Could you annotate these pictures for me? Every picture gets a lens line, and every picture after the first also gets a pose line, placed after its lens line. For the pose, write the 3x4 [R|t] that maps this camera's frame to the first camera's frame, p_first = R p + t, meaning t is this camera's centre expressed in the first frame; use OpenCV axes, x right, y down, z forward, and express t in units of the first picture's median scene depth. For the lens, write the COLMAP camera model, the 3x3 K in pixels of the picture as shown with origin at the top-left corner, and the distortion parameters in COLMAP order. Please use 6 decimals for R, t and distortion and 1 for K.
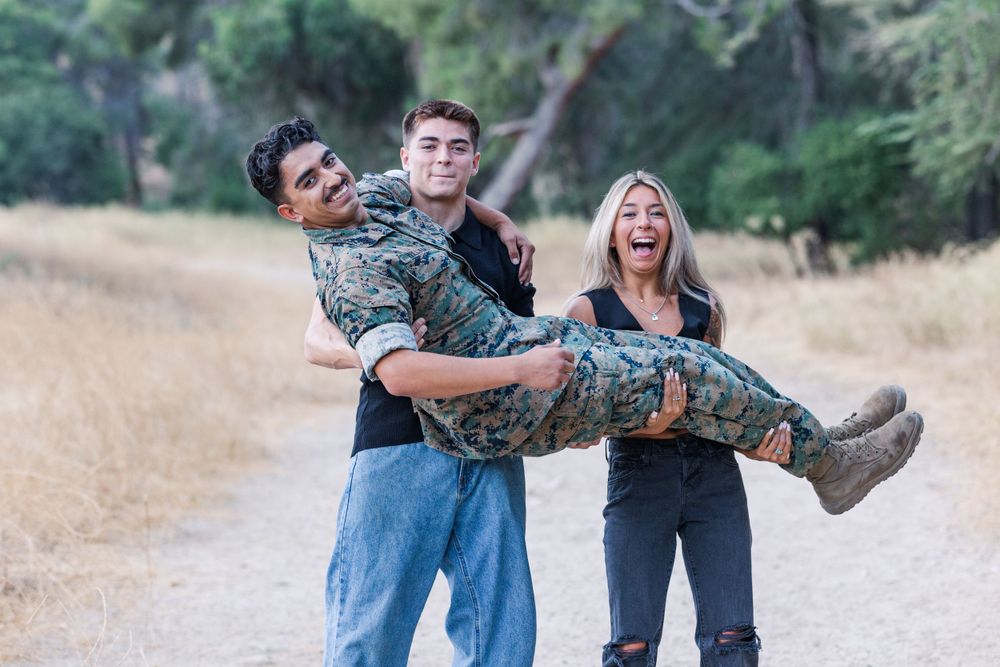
lens RADIAL K [[2371.3, 0, 542.1], [0, 2371.3, 330.1], [0, 0, 1]] dist [-0.134118, 0.169434]
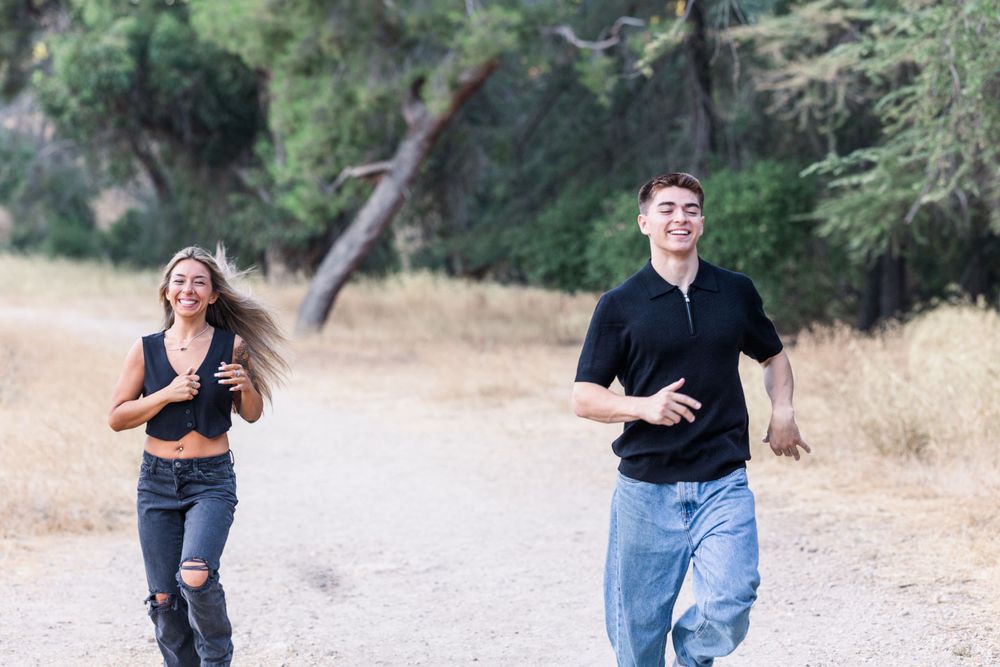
lens RADIAL K [[2371.3, 0, 542.1], [0, 2371.3, 330.1], [0, 0, 1]] dist [-0.134118, 0.169434]
pose [[0.997931, 0.026490, 0.058586, 0.001825], [-0.025097, 0.999387, -0.024396, -0.005251], [-0.059197, 0.022875, 0.997984, 0.112361]]
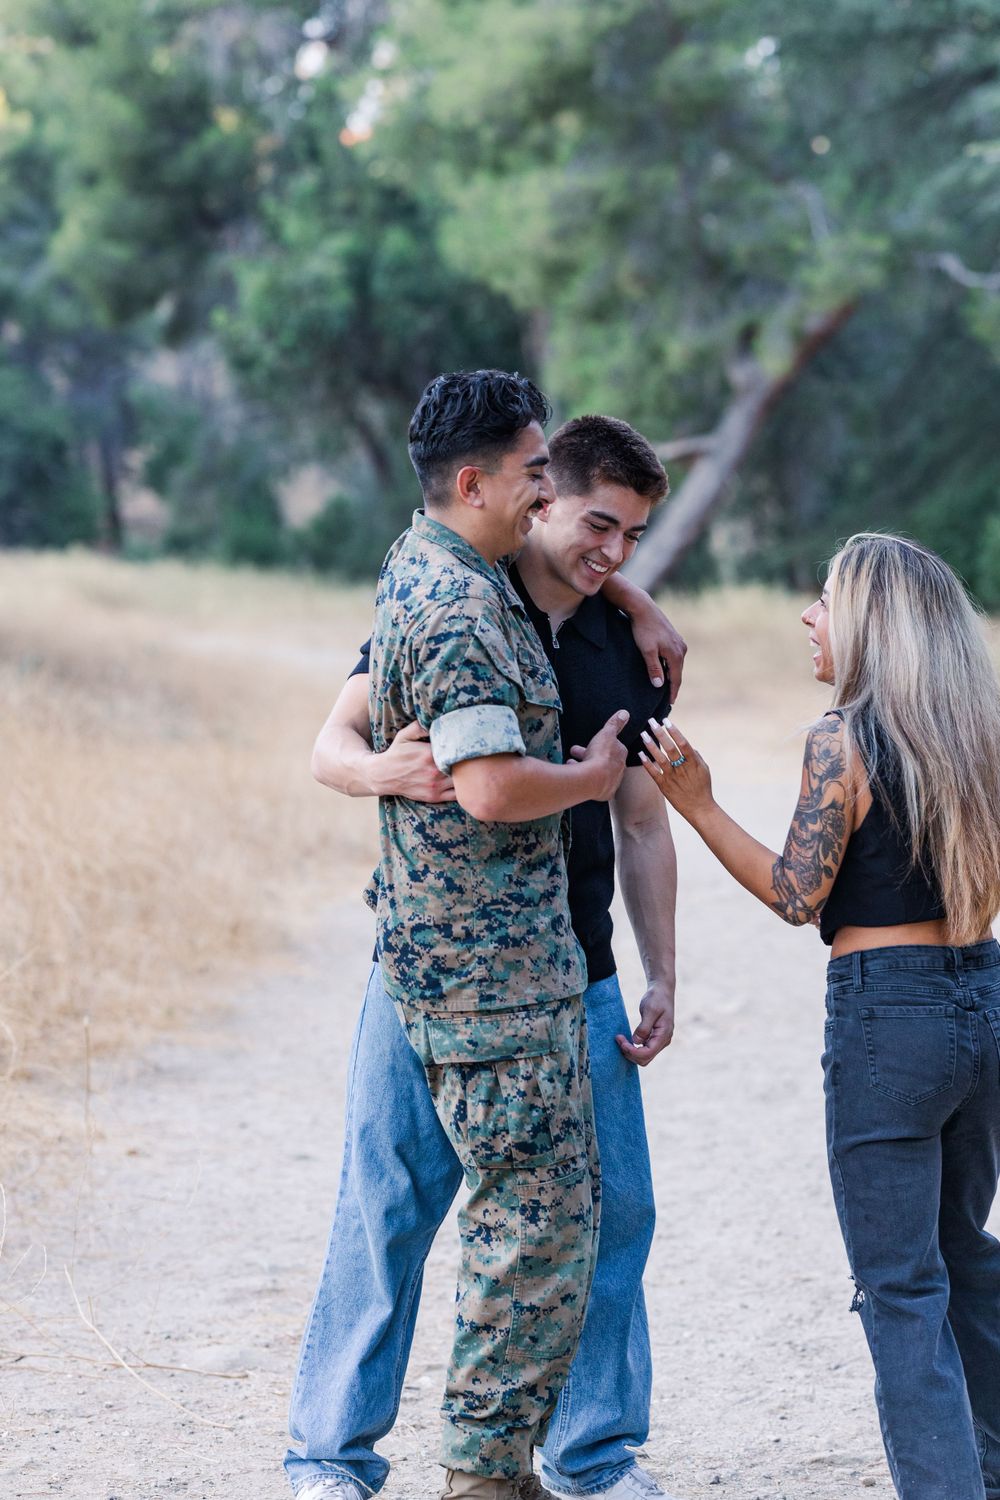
lens RADIAL K [[3569.6, 0, 500.0], [0, 3569.6, 750.0], [0, 0, 1]] dist [-0.181228, 0.600439]
pose [[0.997685, 0.030392, -0.060835, -0.000322], [-0.030417, 0.999537, 0.000520, -0.000798], [0.060823, 0.001332, 0.998148, 0.008852]]
